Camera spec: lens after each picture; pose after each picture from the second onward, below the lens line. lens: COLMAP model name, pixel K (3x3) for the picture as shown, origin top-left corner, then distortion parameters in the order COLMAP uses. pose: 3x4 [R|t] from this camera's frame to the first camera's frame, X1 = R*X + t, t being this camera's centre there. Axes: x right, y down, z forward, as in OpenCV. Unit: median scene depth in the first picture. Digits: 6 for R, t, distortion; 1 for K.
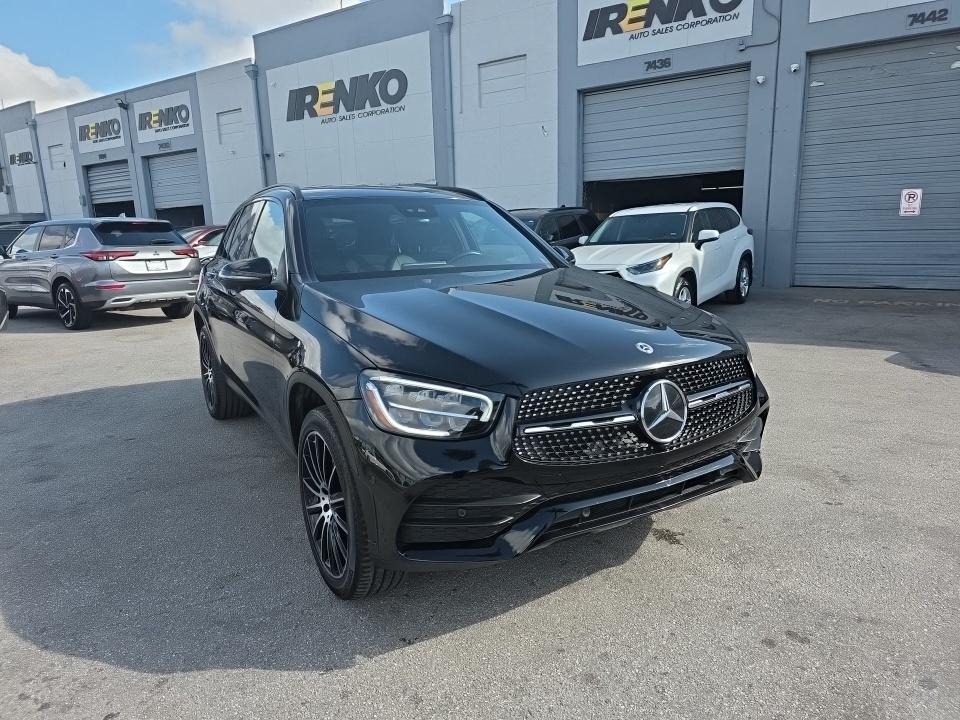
lens RADIAL K [[638.9, 0, 487.9], [0, 638.9, 358.8], [0, 0, 1]] dist [0.040392, -0.035763]
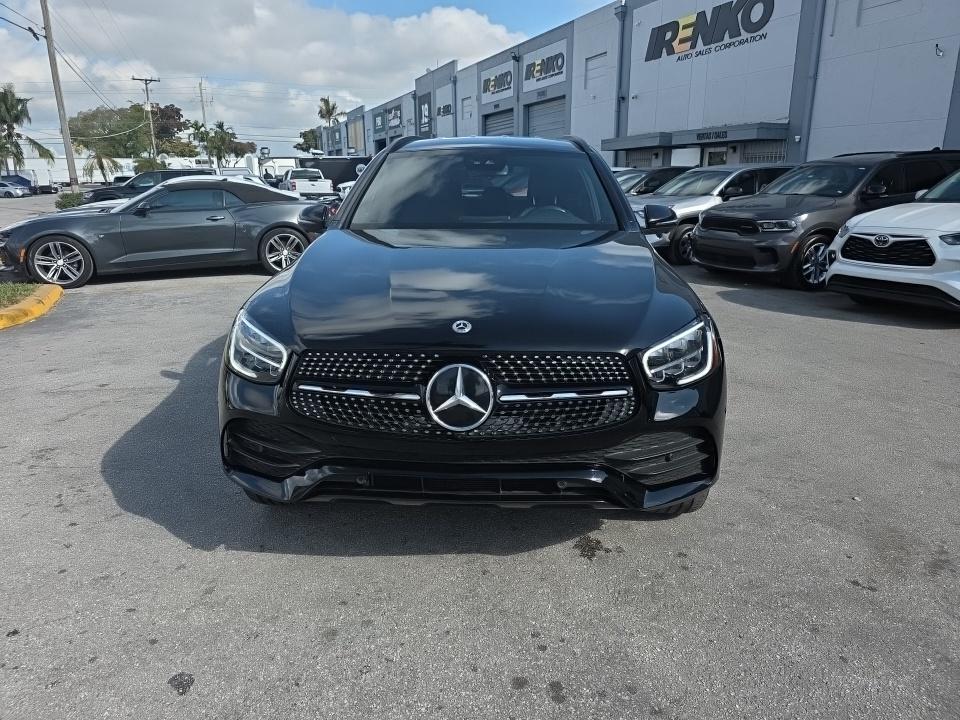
lens RADIAL K [[638.9, 0, 487.9], [0, 638.9, 358.8], [0, 0, 1]] dist [0.040392, -0.035763]
pose [[0.833782, 0.170075, -0.525245, 0.084766], [-0.125992, 0.984880, 0.118904, -0.009357], [0.537526, -0.032964, 0.842603, 0.028588]]
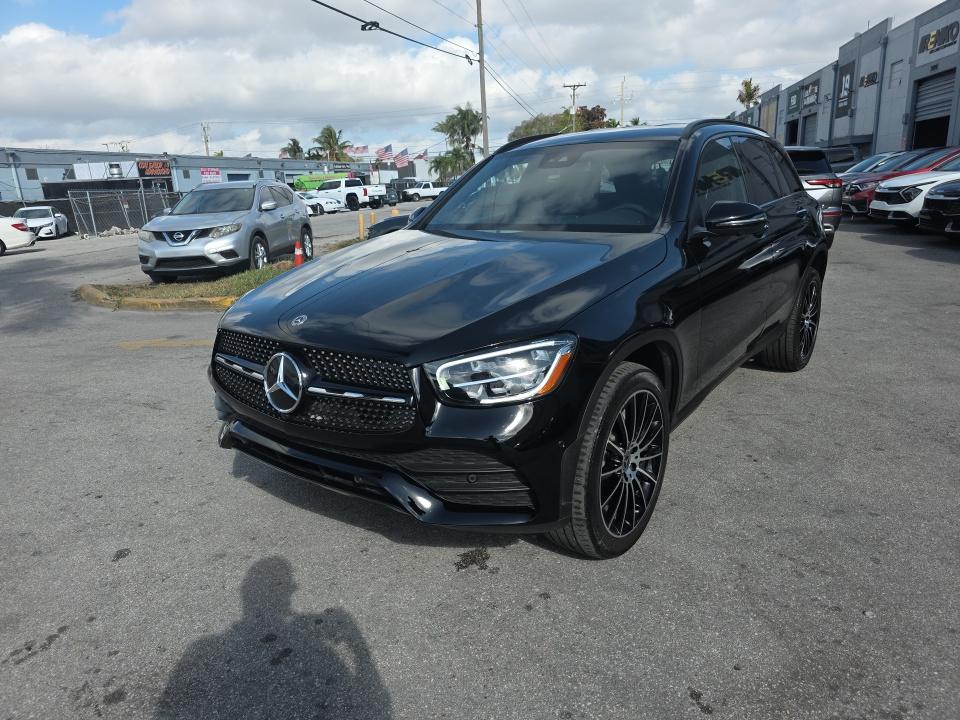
lens RADIAL K [[640.5, 0, 491.2], [0, 640.5, 375.3], [0, 0, 1]] dist [0.046418, -0.044103]
pose [[0.376001, 0.274701, -0.884965, 0.140955], [-0.146294, 0.960667, 0.236043, -0.023766], [0.914998, 0.040713, 0.401399, 0.094430]]
